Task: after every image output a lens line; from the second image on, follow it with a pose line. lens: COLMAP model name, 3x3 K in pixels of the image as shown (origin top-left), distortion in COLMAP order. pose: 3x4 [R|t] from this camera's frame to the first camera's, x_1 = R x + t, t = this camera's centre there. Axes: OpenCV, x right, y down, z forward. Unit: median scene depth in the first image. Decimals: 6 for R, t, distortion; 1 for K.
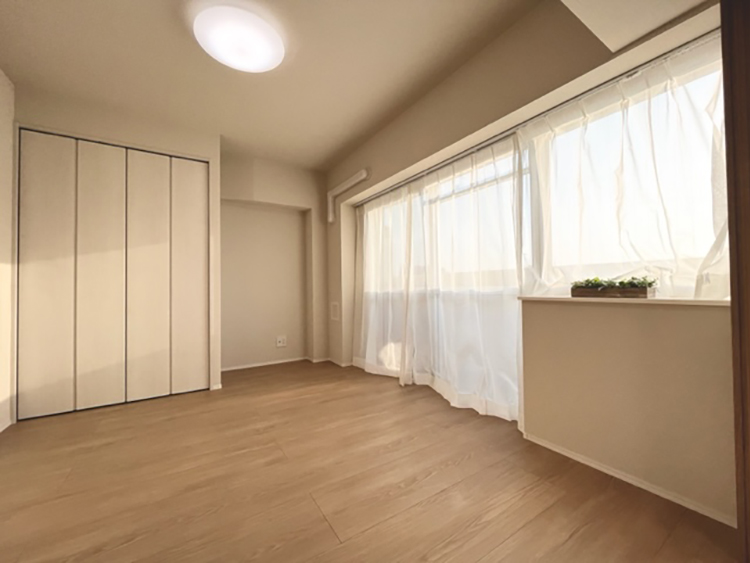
lens RADIAL K [[303.9, 0, 375.0], [0, 303.9, 281.5], [0, 0, 1]] dist [-0.008080, -0.000132]
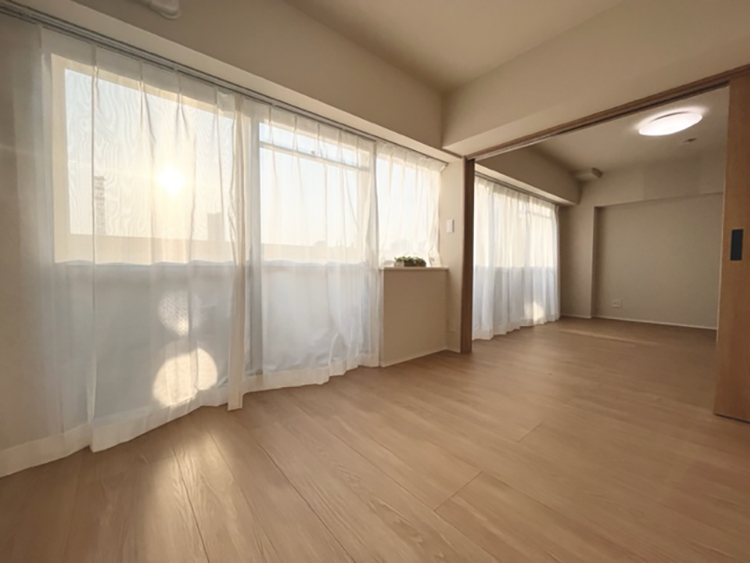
lens RADIAL K [[303.9, 0, 375.0], [0, 303.9, 281.5], [0, 0, 1]] dist [-0.008080, -0.000132]
pose [[-0.130558, -0.023987, 0.991151, -0.735668], [-0.015323, 0.999637, 0.022174, 0.072233], [-0.991322, -0.012292, -0.130878, 1.014389]]
